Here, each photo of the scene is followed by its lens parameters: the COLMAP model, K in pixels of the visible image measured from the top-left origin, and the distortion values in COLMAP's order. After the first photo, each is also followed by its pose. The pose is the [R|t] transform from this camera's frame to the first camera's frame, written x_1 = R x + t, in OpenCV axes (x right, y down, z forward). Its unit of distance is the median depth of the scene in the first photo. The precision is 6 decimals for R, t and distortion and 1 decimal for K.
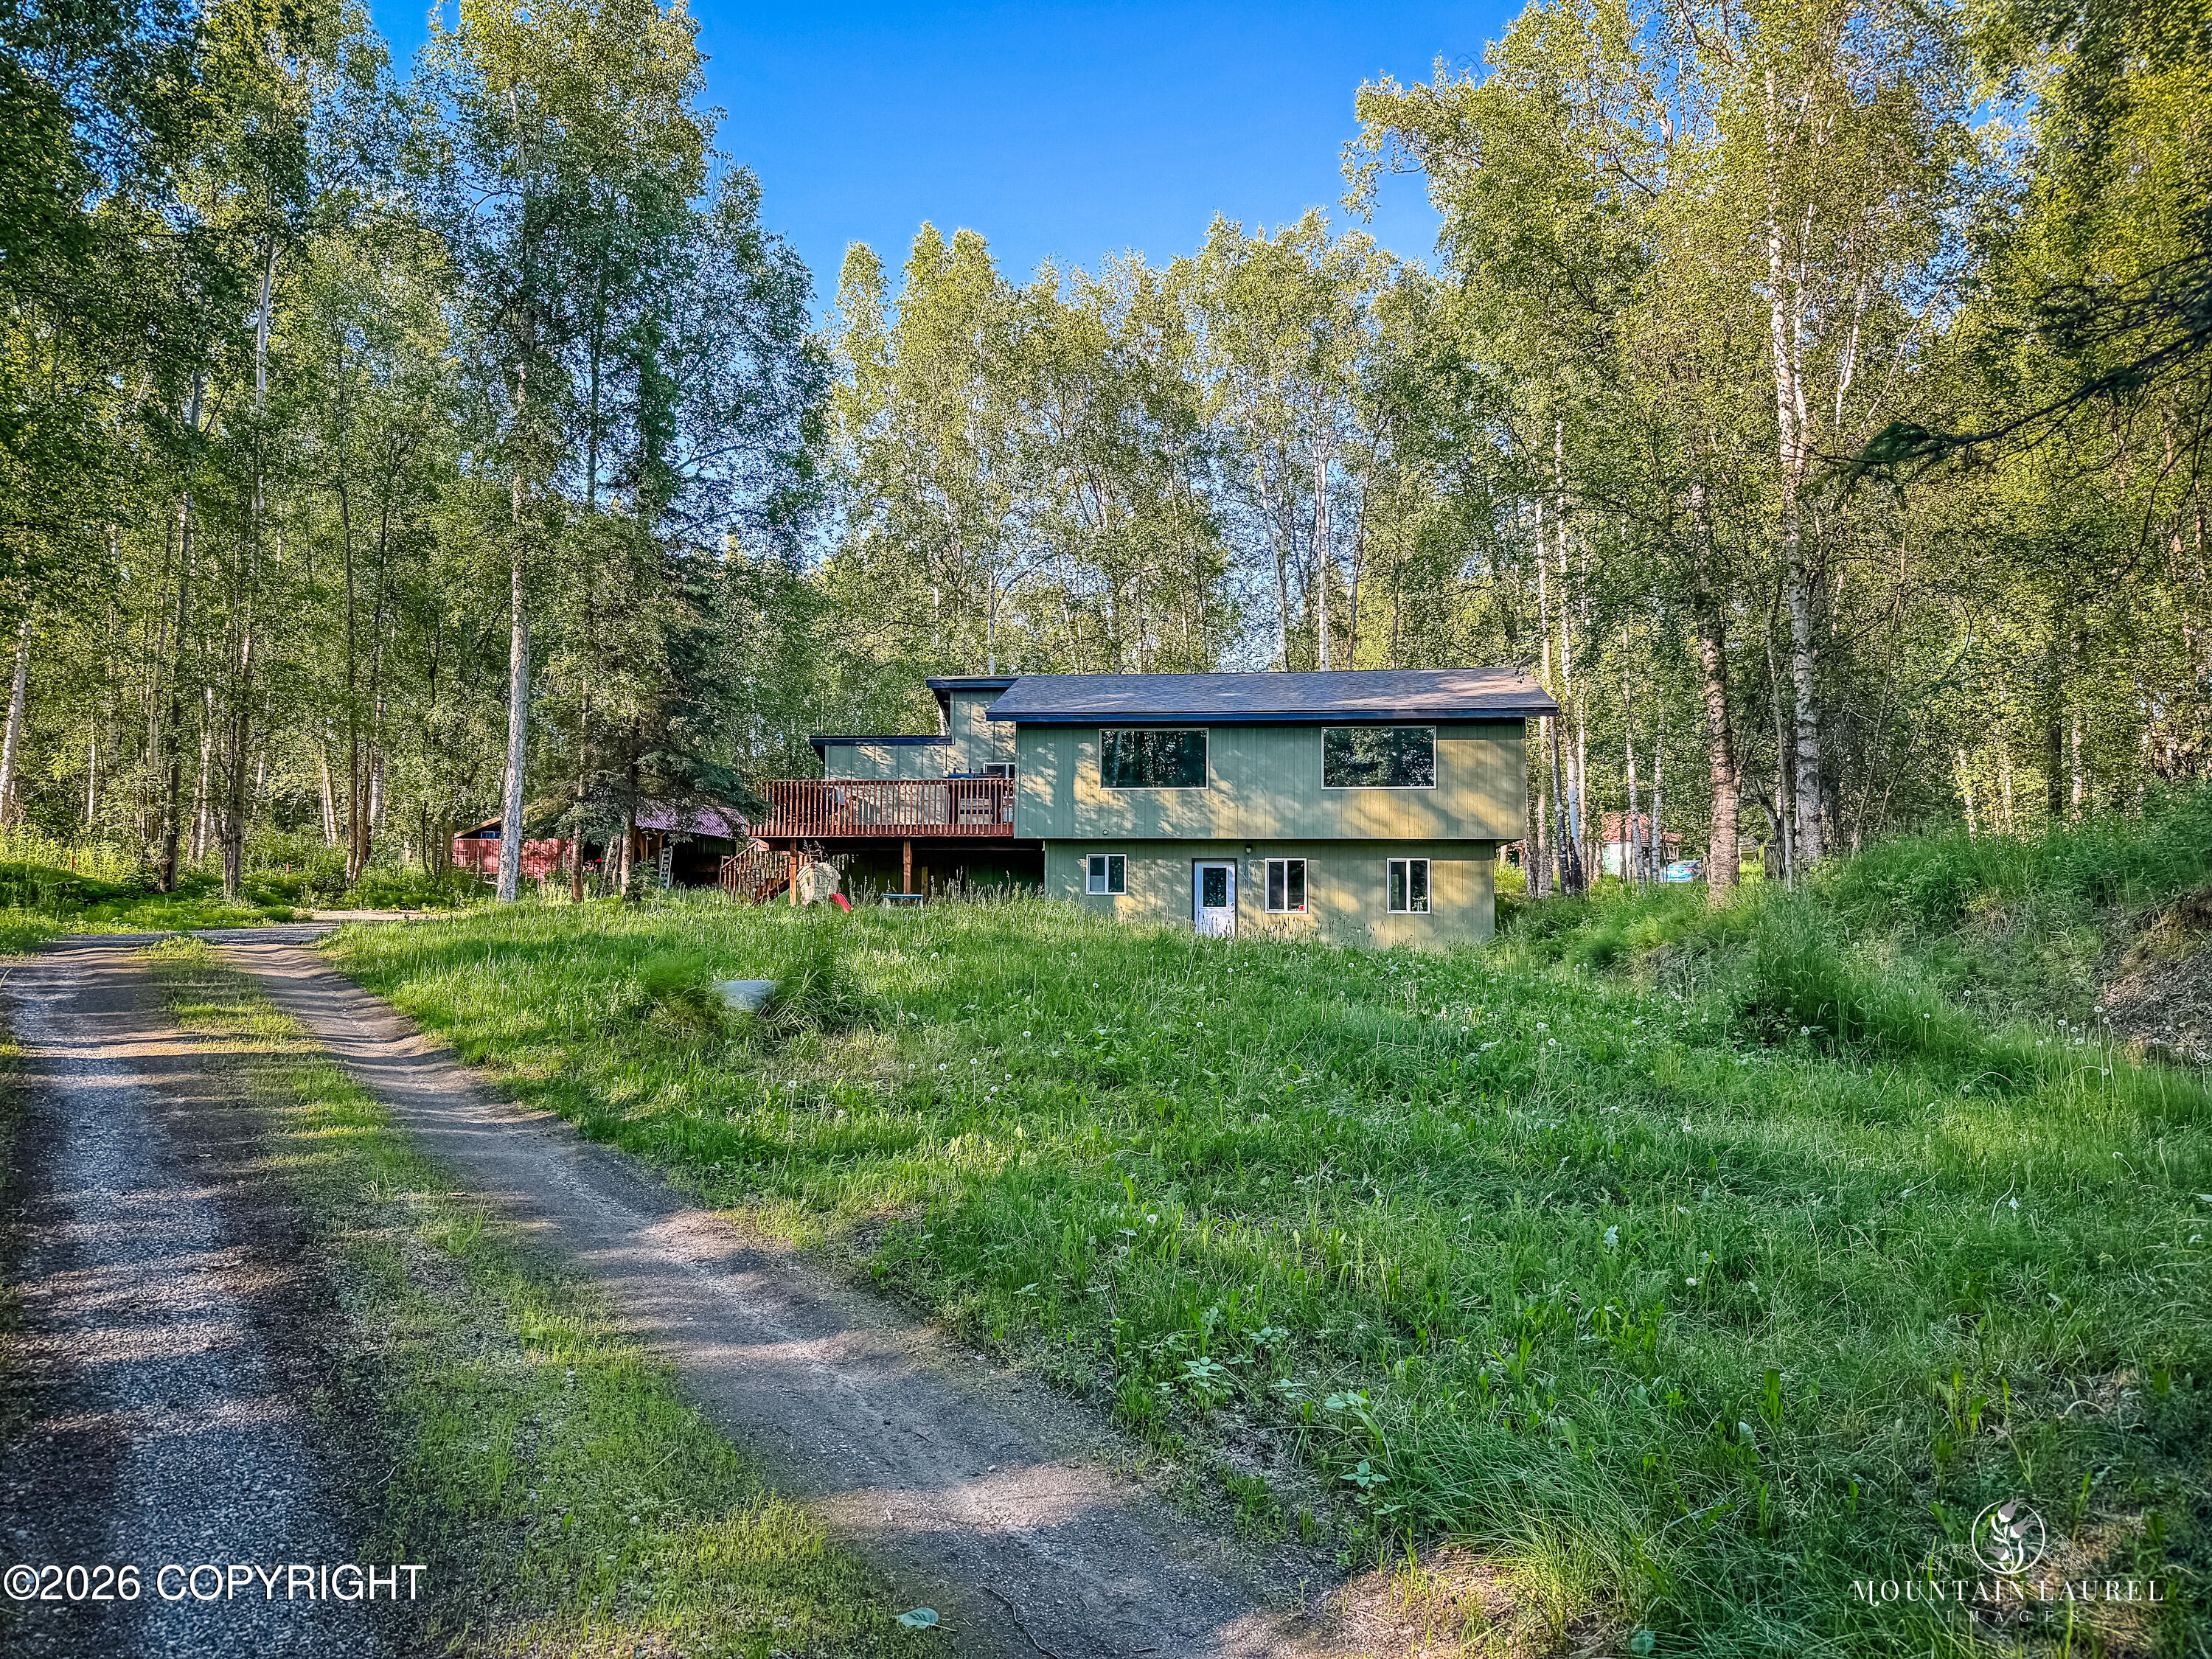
lens RADIAL K [[1552.1, 0, 1089.3], [0, 1552.1, 795.4], [0, 0, 1]] dist [0.012729, 0.003839]
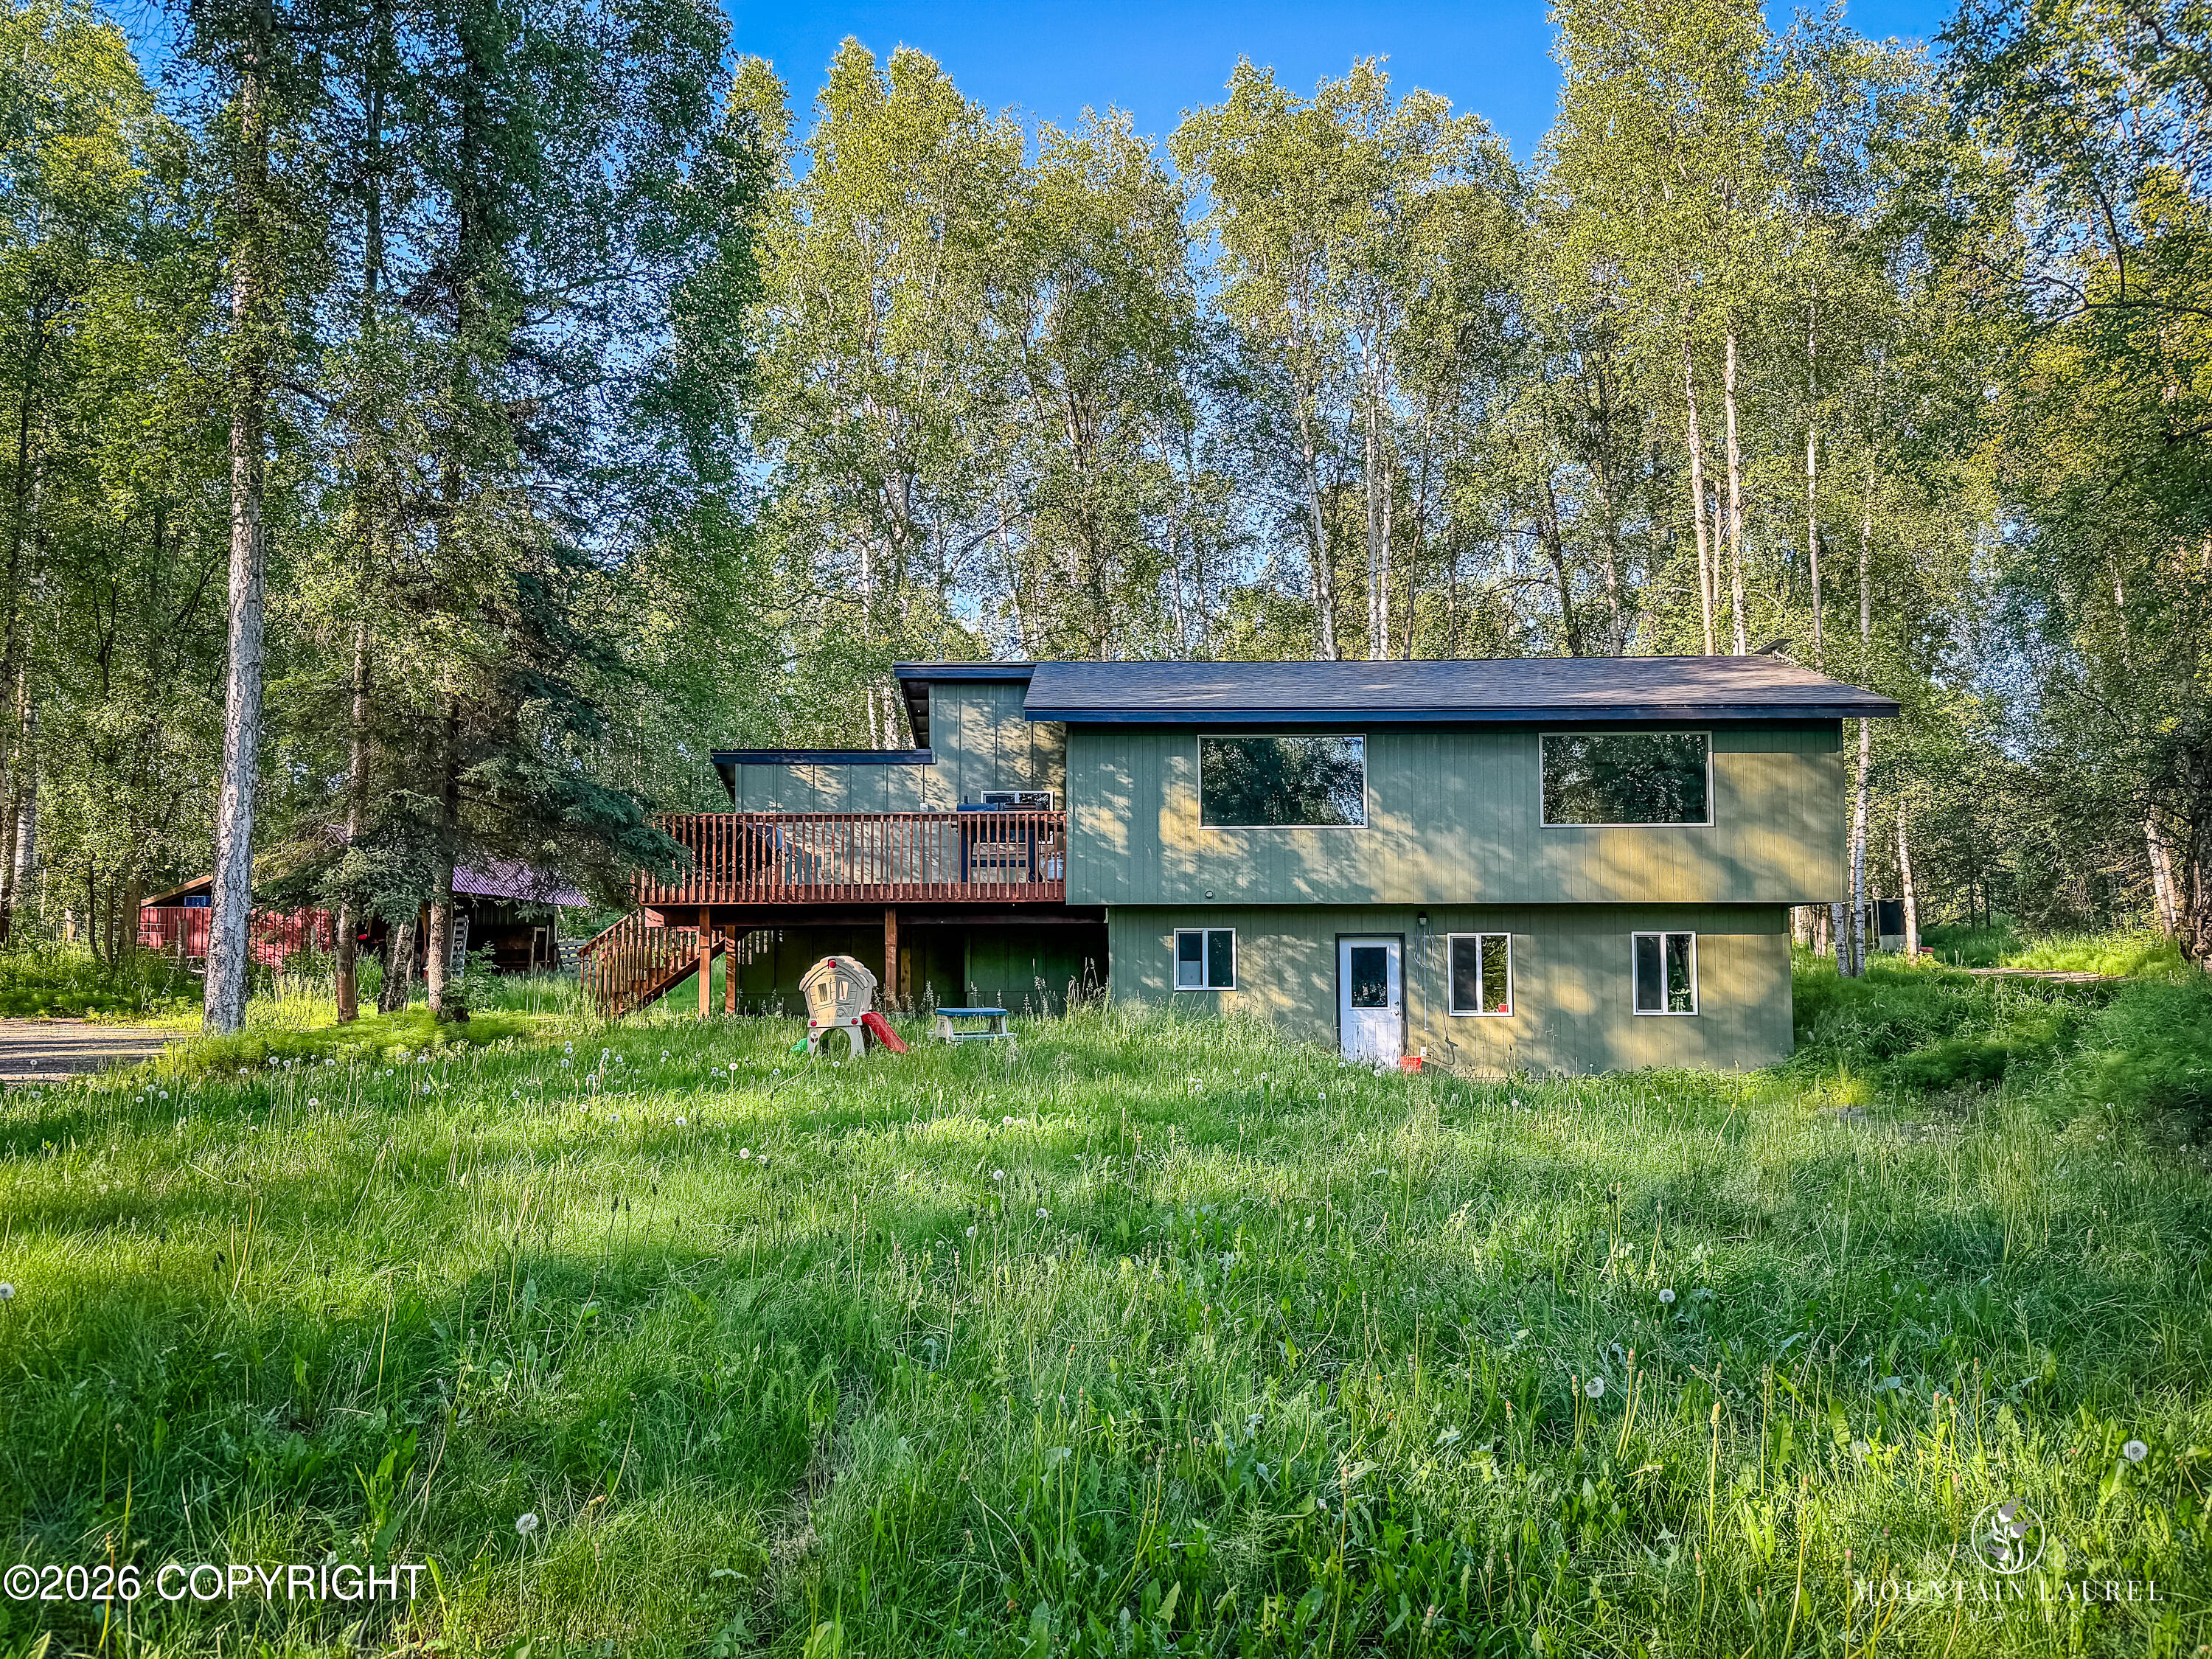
lens RADIAL K [[1670.3, 0, 1130.3], [0, 1670.3, 855.9], [0, 0, 1]] dist [-0.006538, -0.015868]
pose [[0.990296, -0.001981, 0.138964, -0.117493], [0.001544, 0.999994, 0.003257, 0.005398], [-0.138969, -0.003011, 0.990292, 0.317107]]
